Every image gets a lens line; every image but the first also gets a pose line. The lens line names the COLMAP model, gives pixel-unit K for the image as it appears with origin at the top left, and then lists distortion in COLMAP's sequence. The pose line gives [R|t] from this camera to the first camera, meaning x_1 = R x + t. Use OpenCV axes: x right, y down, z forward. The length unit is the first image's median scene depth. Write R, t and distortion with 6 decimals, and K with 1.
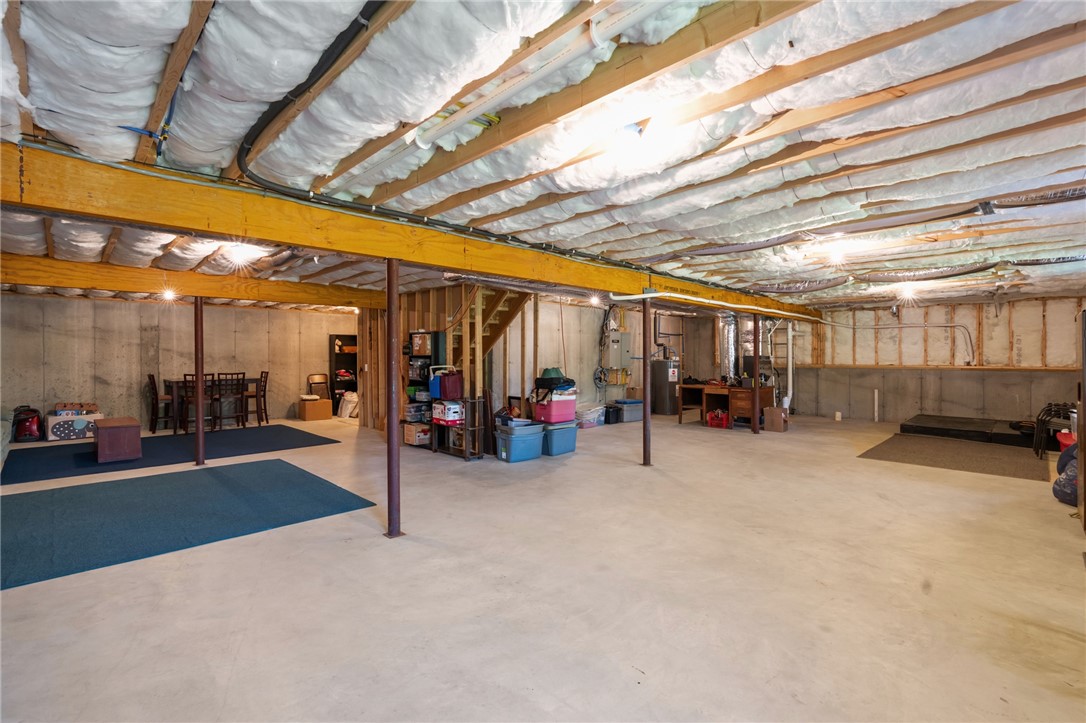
lens RADIAL K [[492.5, 0, 545.0], [0, 492.5, 362.3], [0, 0, 1]] dist [-0.003453, 0.000043]
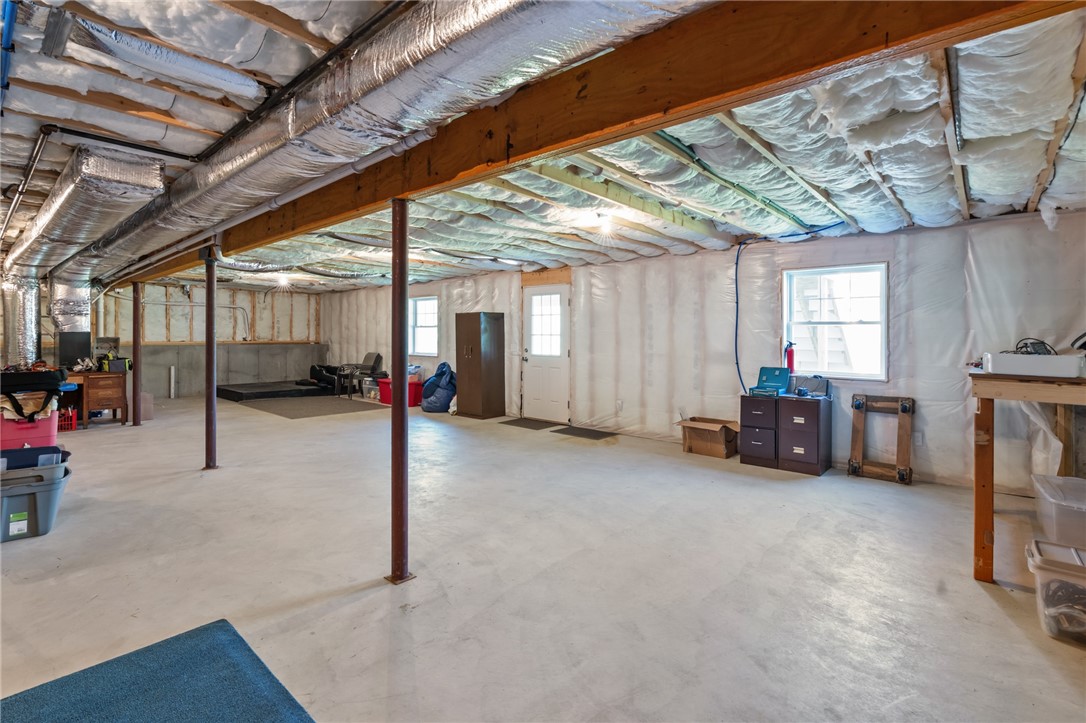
lens RADIAL K [[508.0, 0, 543.3], [0, 508.0, 337.1], [0, 0, 1]] dist [-0.003790, -0.000234]
pose [[-0.060809, -0.005296, 0.998135, -0.449322], [0.008115, 0.999950, 0.005800, -0.003762], [-0.998116, 0.008453, -0.060763, 0.349048]]
